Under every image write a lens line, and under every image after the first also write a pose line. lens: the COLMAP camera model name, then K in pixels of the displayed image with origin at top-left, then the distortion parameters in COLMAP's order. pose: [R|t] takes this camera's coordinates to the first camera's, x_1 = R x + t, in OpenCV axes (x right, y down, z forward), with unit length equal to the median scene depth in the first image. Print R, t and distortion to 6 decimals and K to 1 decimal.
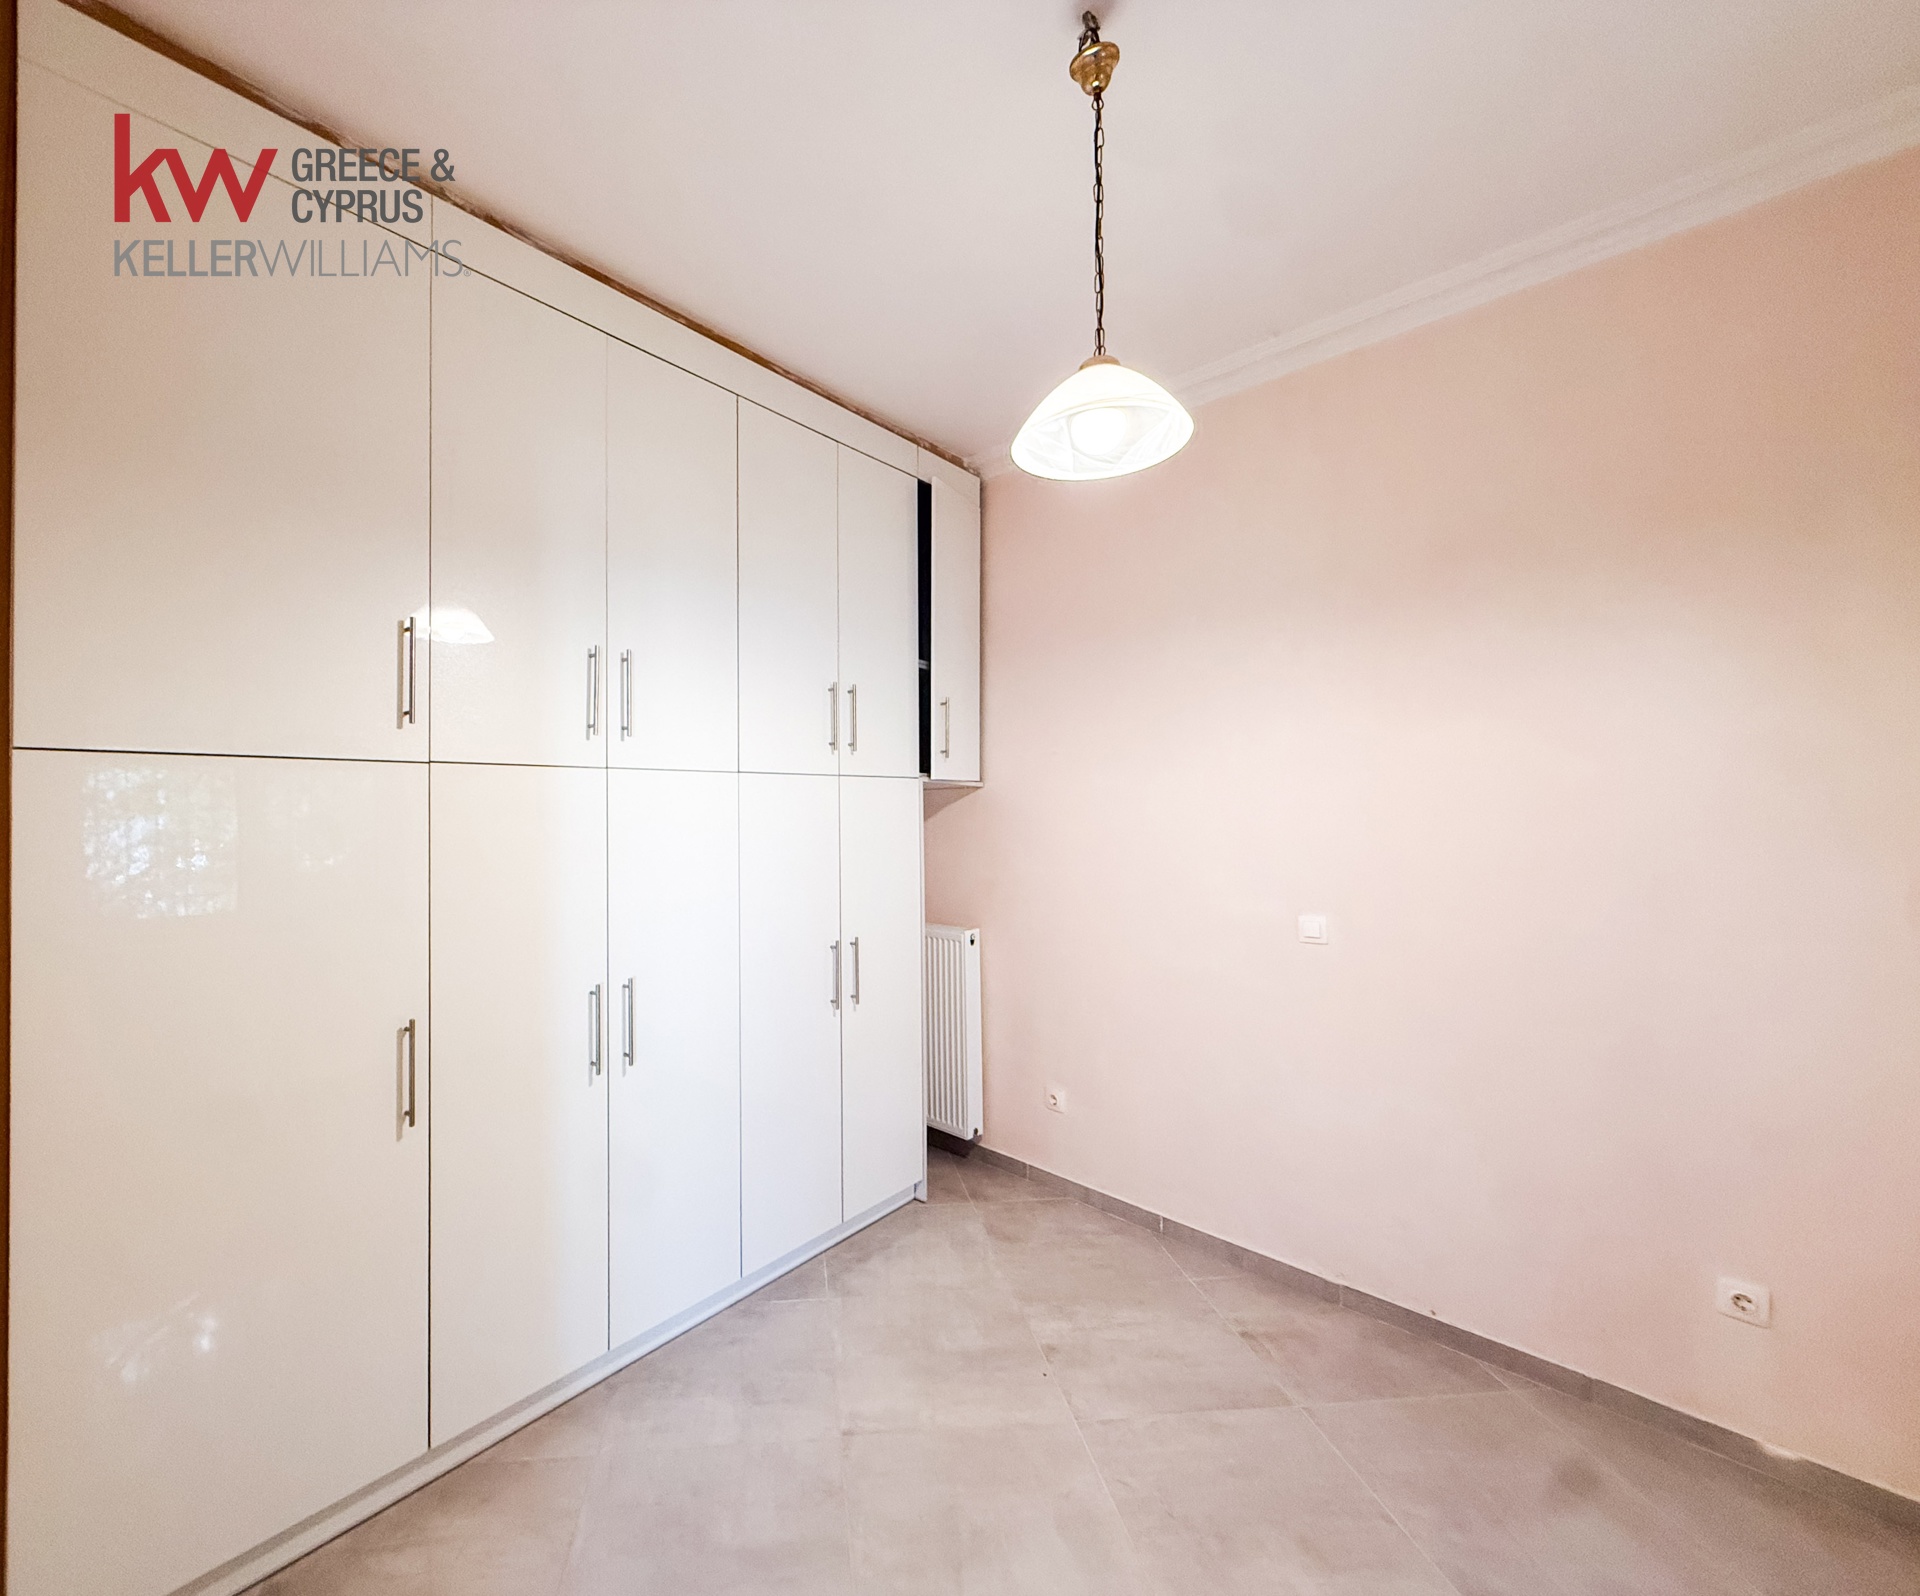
lens RADIAL K [[856.4, 0, 844.3], [0, 856.4, 799.5], [0, 0, 1]] dist [0.001989, 0.000214]
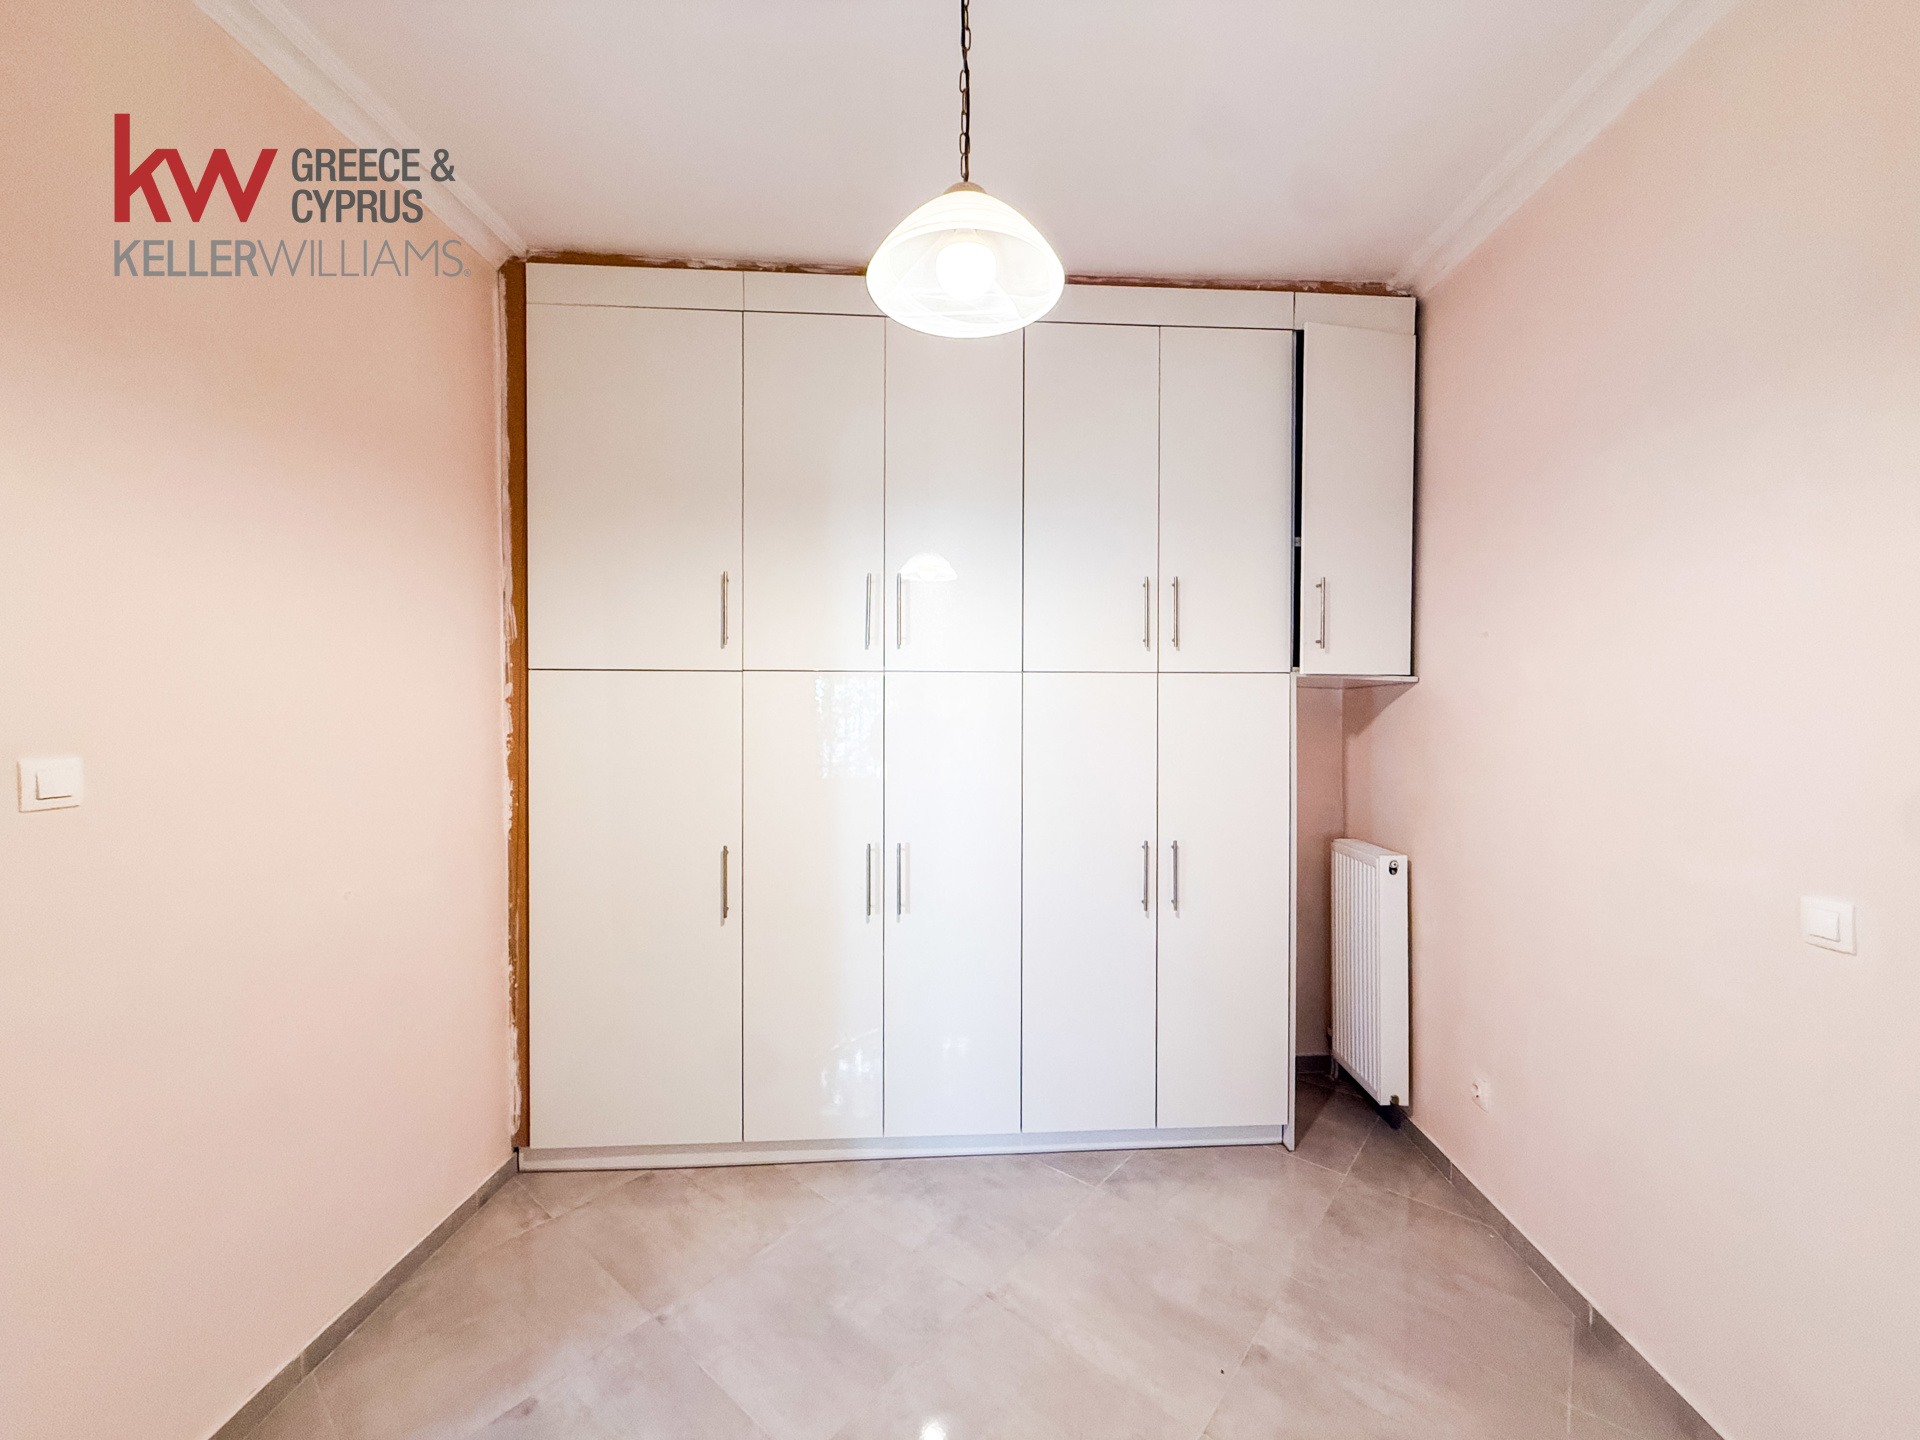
lens RADIAL K [[761.4, 0, 954.2], [0, 761.4, 718.8], [0, 0, 1]] dist [0.002246, 0.000193]
pose [[0.710277, 0.013753, -0.703788, 0.482782], [-0.000195, 0.999813, 0.019341, 0.008759], [0.703922, -0.013601, 0.710147, 0.243499]]
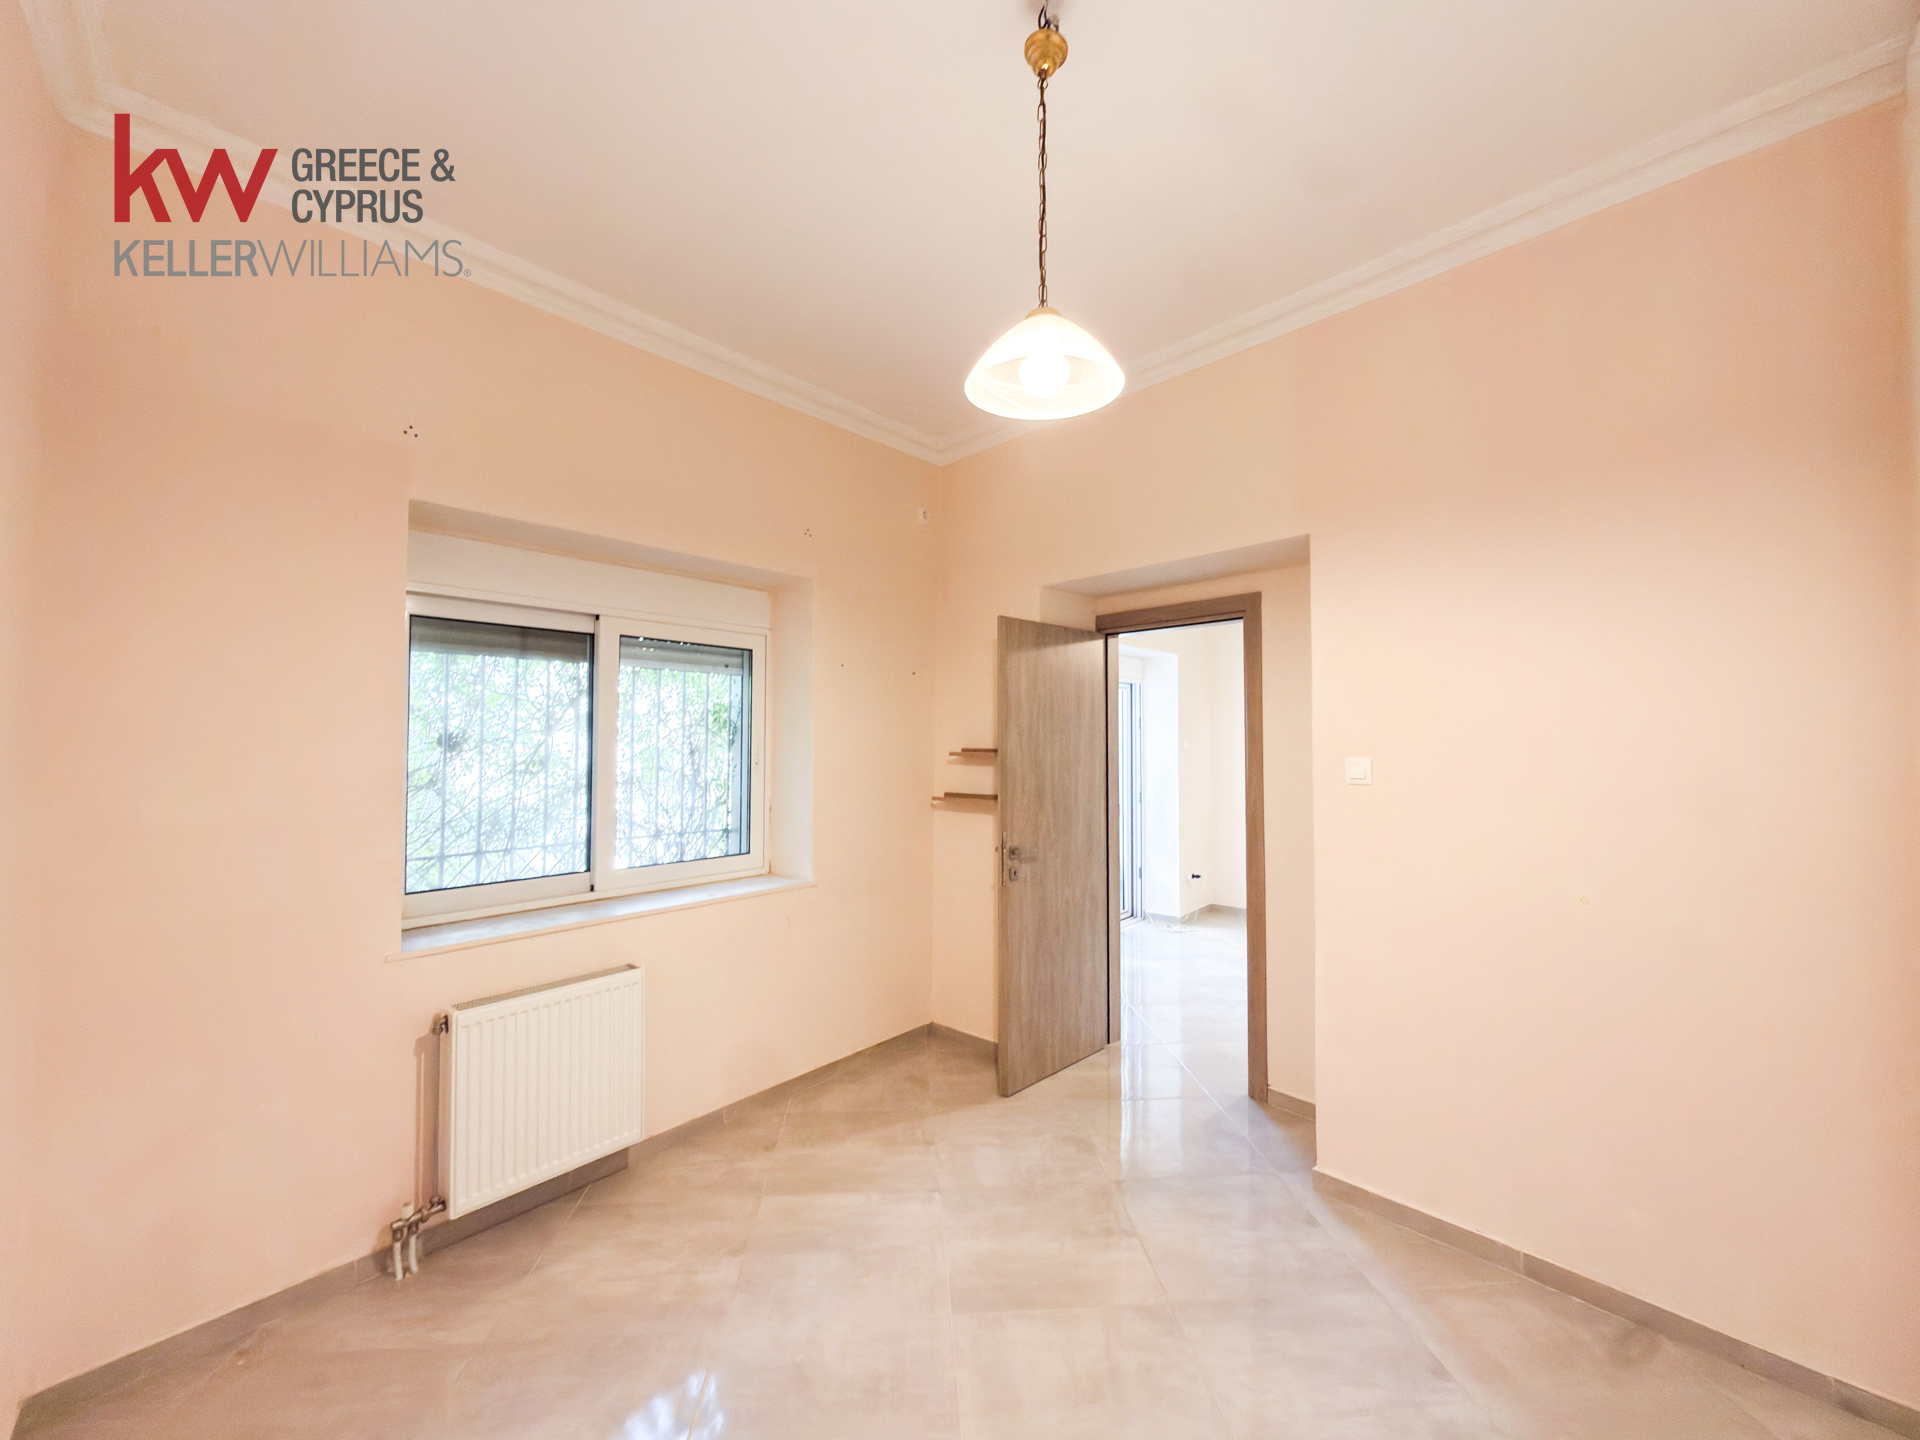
lens RADIAL K [[793.1, 0, 960.0], [0, 793.1, 720.0], [0, 0, 1]] dist [-0.000119, -0.000081]
pose [[-0.999957, 0.007470, -0.005529, 0.235346], [0.007626, 0.999555, -0.028833, 0.020395], [0.005312, -0.028873, -0.999569, 1.134533]]
